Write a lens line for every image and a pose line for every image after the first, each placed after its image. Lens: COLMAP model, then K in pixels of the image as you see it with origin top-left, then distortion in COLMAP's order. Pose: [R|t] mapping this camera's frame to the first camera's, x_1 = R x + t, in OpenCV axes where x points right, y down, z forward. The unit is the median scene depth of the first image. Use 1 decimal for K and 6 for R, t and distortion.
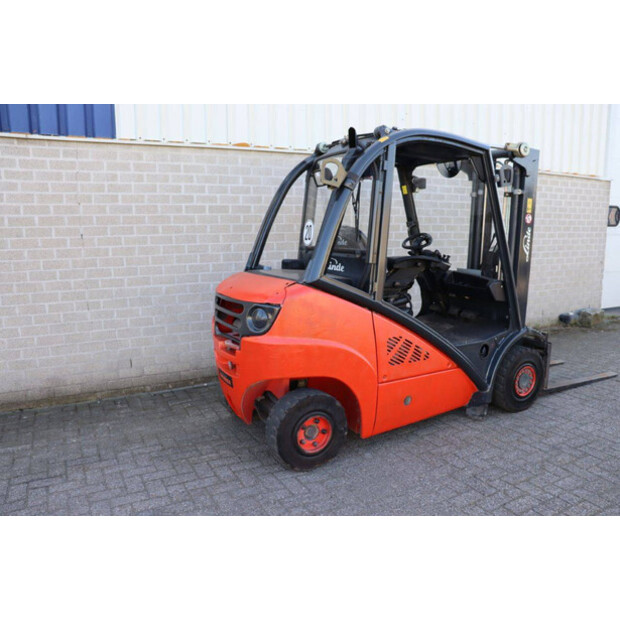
lens RADIAL K [[508.1, 0, 312.2], [0, 508.1, 310.5], [0, 0, 1]] dist [-0.166256, 0.146002]
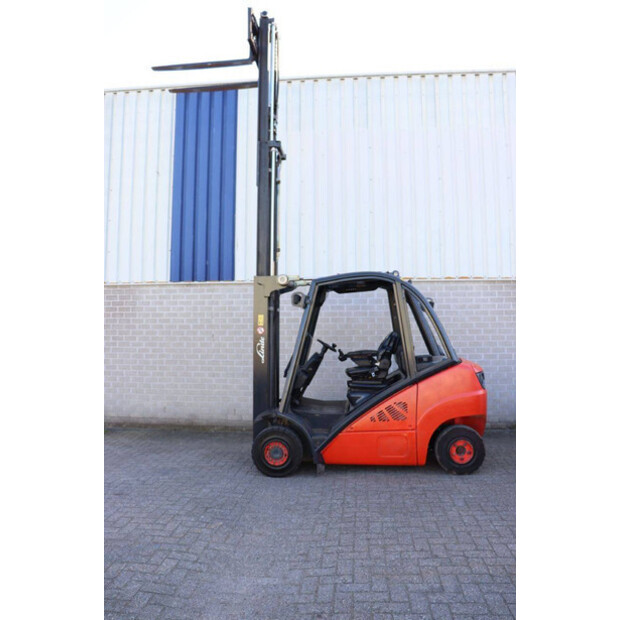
lens RADIAL K [[508.1, 0, 307.6], [0, 508.1, 303.6], [0, 0, 1]] dist [-0.166256, 0.146002]
pose [[0.838986, -0.025803, -0.543541, 0.856479], [-0.087765, 0.979381, -0.181964, 0.040798], [0.537029, 0.200369, 0.819422, -0.357193]]
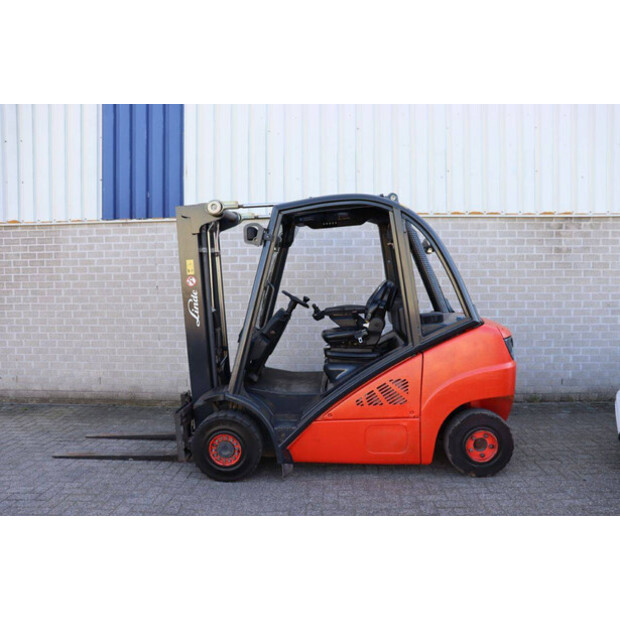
lens RADIAL K [[508.1, 0, 311.4], [0, 508.1, 311.8], [0, 0, 1]] dist [-0.166256, 0.146002]
pose [[0.858295, 0.028743, -0.512351, 0.677808], [-0.079353, 0.993854, -0.077179, -0.005615], [0.506984, 0.106899, 0.855301, 0.003145]]
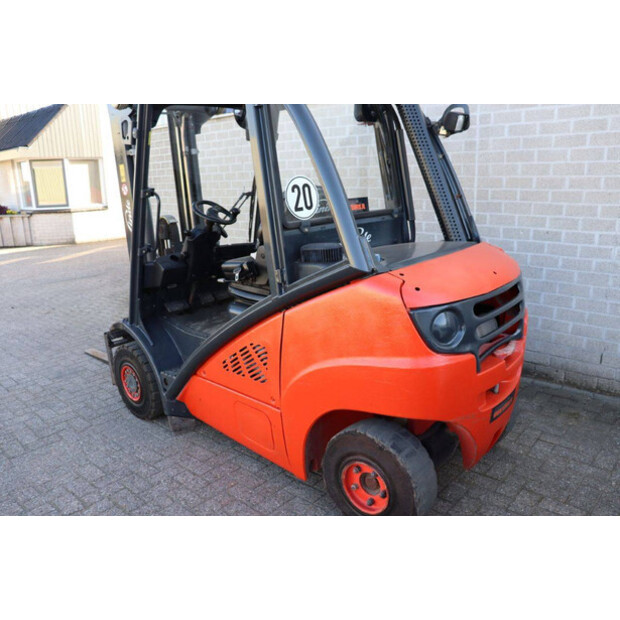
lens RADIAL K [[508.1, 0, 313.2], [0, 508.1, 311.2], [0, 0, 1]] dist [-0.166256, 0.146002]
pose [[0.346738, 0.238885, -0.907032, 0.903633], [-0.128358, 0.970011, 0.206404, -0.138145], [0.929138, 0.044857, 0.367003, 0.728081]]
